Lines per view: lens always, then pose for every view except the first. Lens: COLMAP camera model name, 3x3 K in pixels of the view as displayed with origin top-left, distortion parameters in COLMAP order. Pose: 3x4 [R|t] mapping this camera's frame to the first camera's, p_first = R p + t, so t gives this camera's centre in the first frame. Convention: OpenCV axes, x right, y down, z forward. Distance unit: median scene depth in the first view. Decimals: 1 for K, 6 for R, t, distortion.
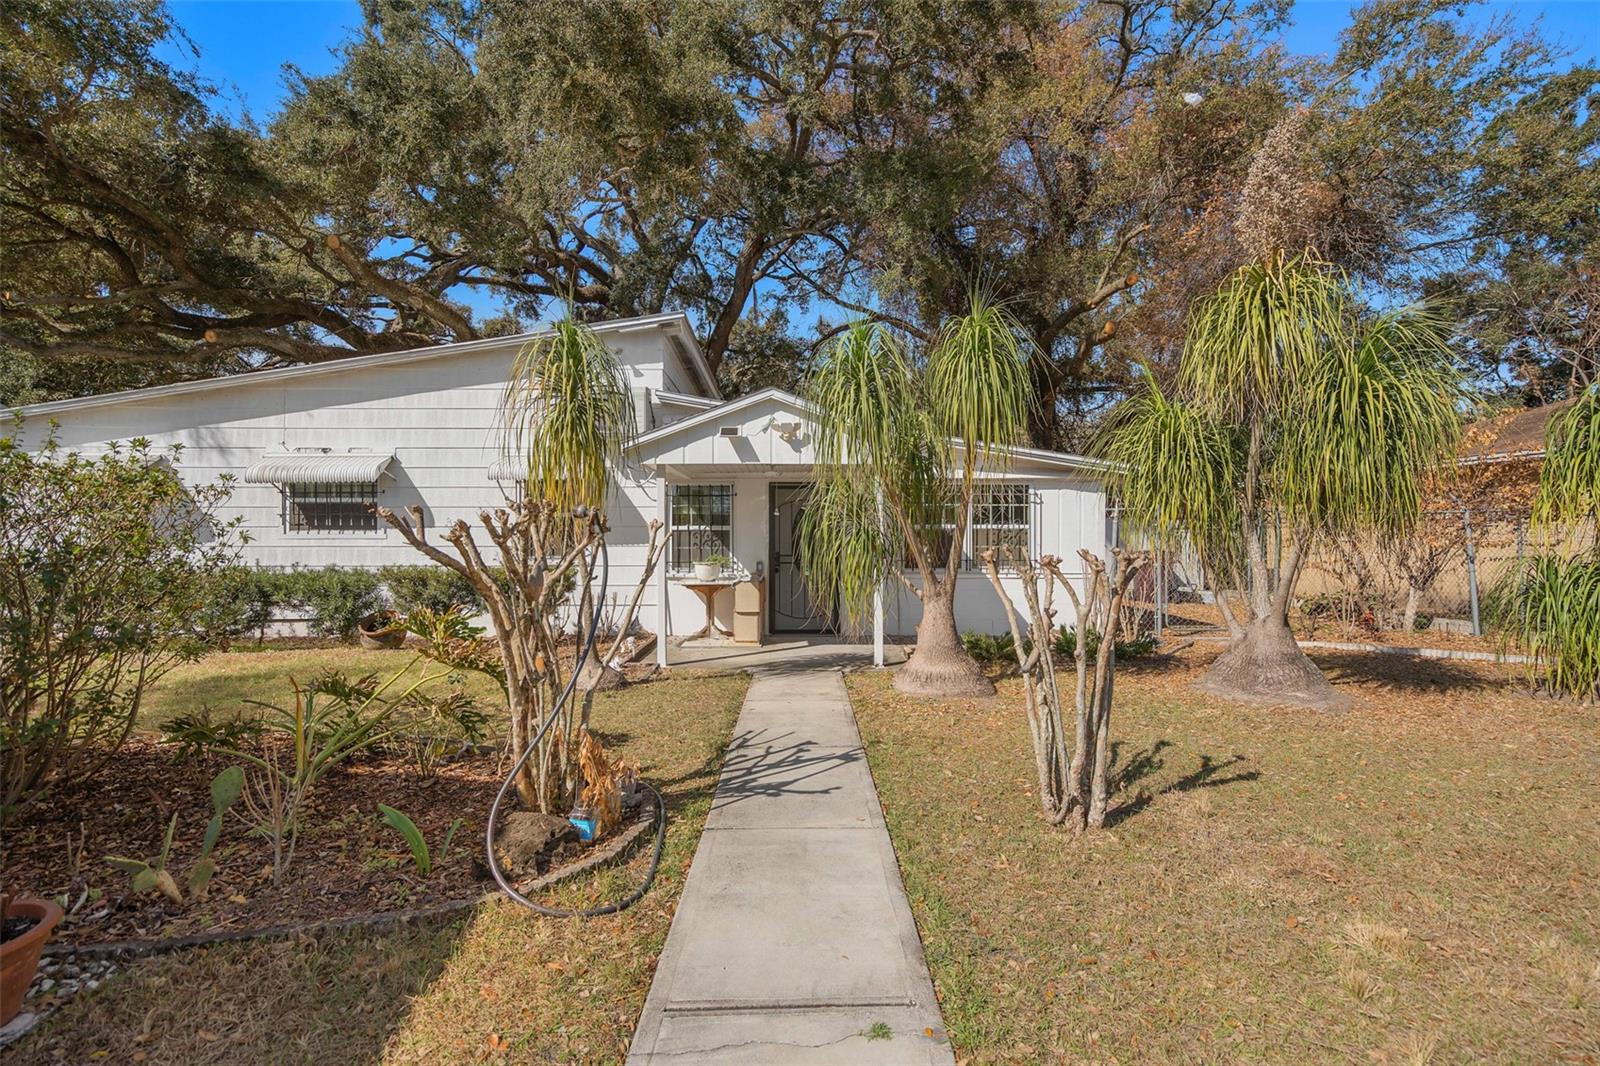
lens RADIAL K [[714.6, 0, 794.4], [0, 714.6, 534.6], [0, 0, 1]] dist [-0.003872, 0.001127]
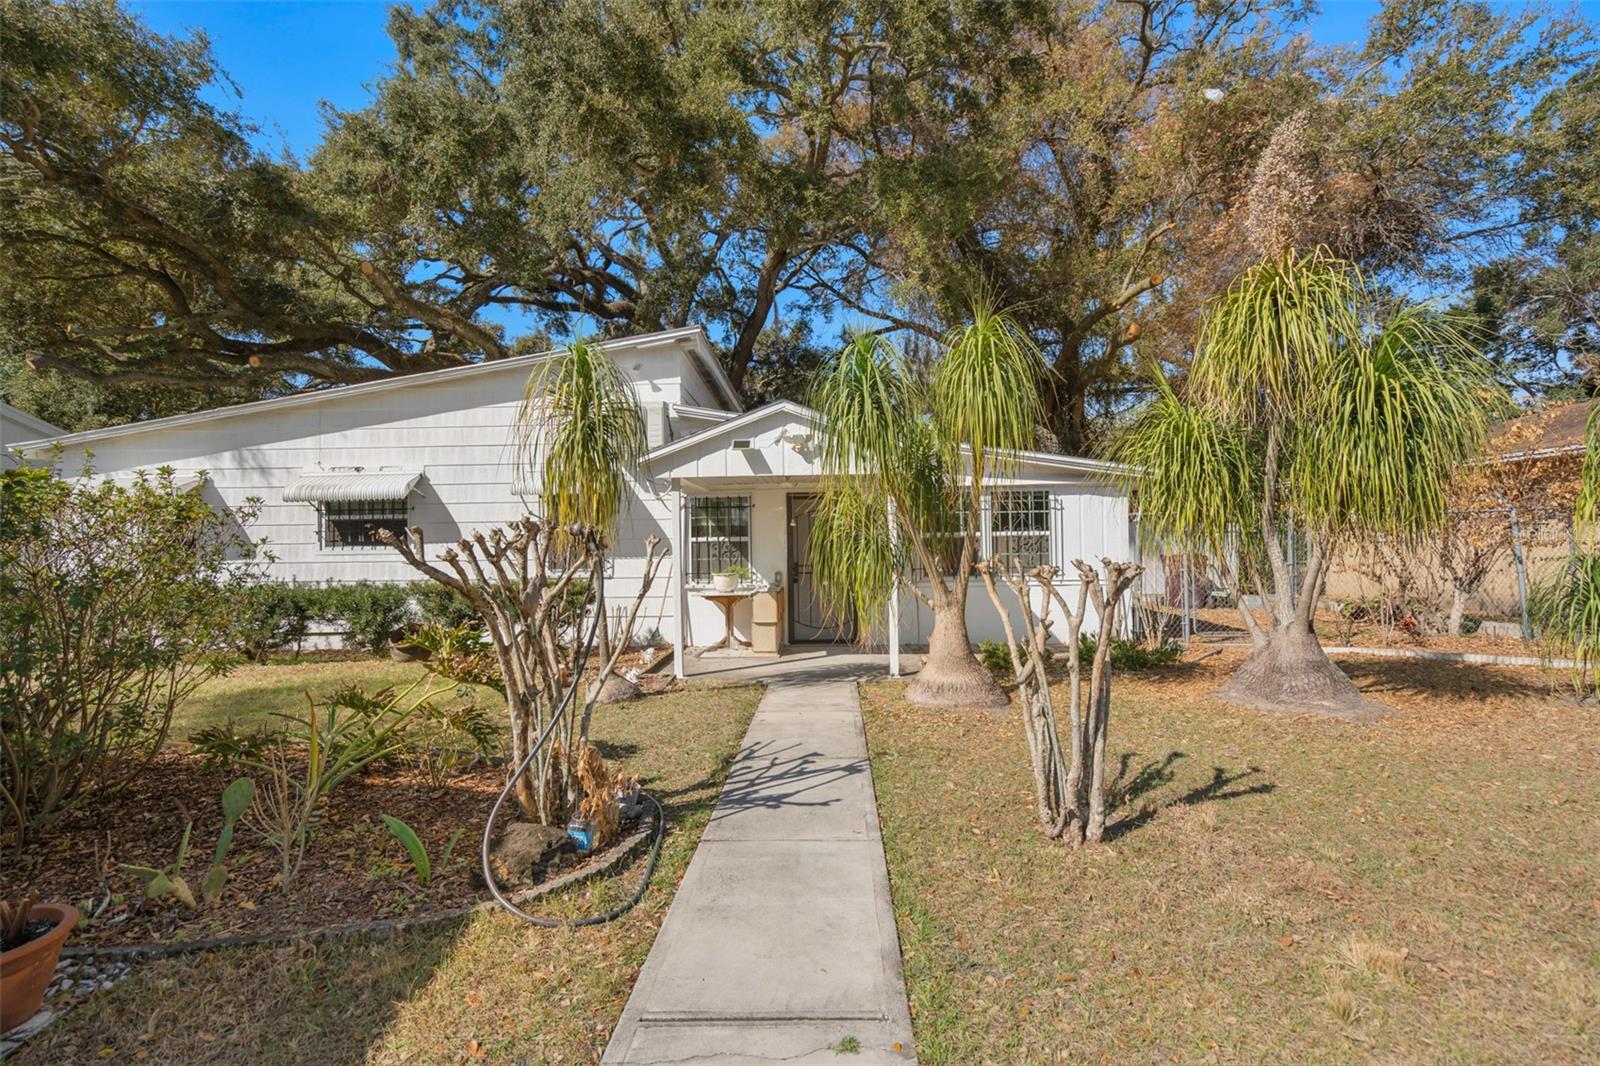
lens RADIAL K [[714.6, 0, 791.6], [0, 714.6, 532.6], [0, 0, 1]] dist [-0.003872, 0.001127]
pose [[0.998708, -0.015047, -0.048537, 0.021380], [0.014392, 0.999801, -0.013798, -0.002991], [0.048735, 0.013082, 0.998726, -0.003983]]
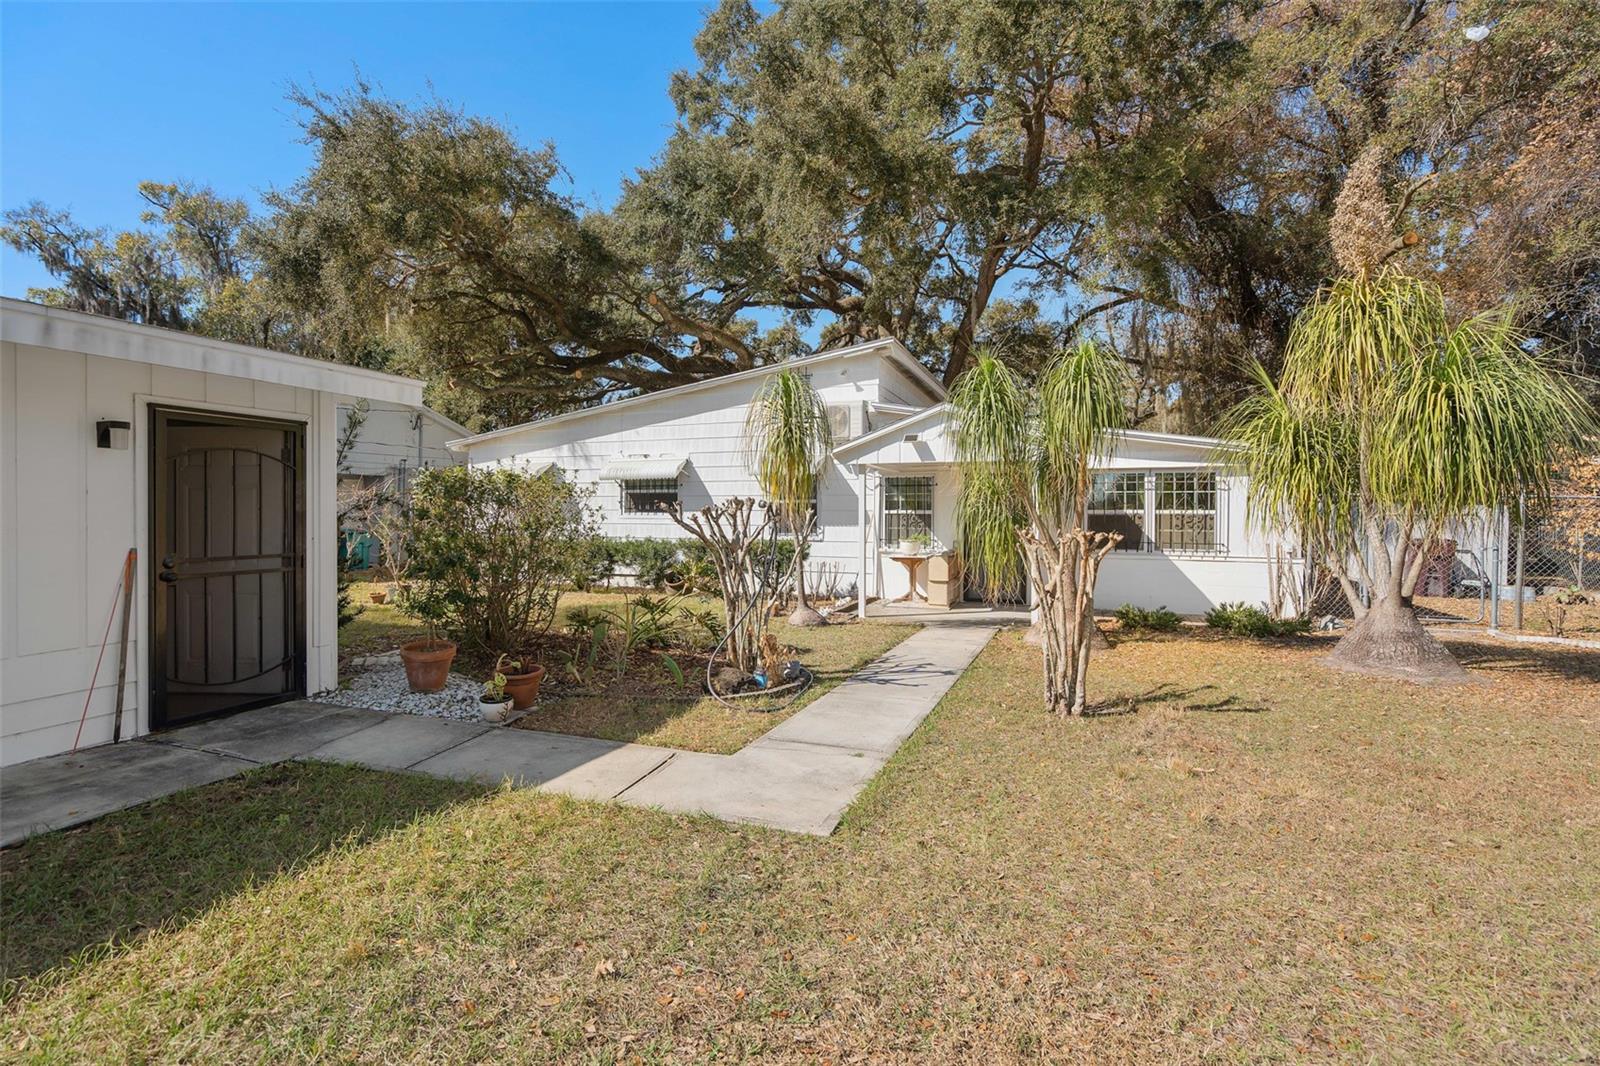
lens RADIAL K [[714.6, 0, 795.3], [0, 714.6, 519.9], [0, 0, 1]] dist [-0.003872, 0.001127]
pose [[0.927846, 0.007850, -0.372881, 0.156318], [-0.006401, 0.999966, 0.005125, -0.000964], [0.372909, -0.002368, 0.927865, -0.219166]]
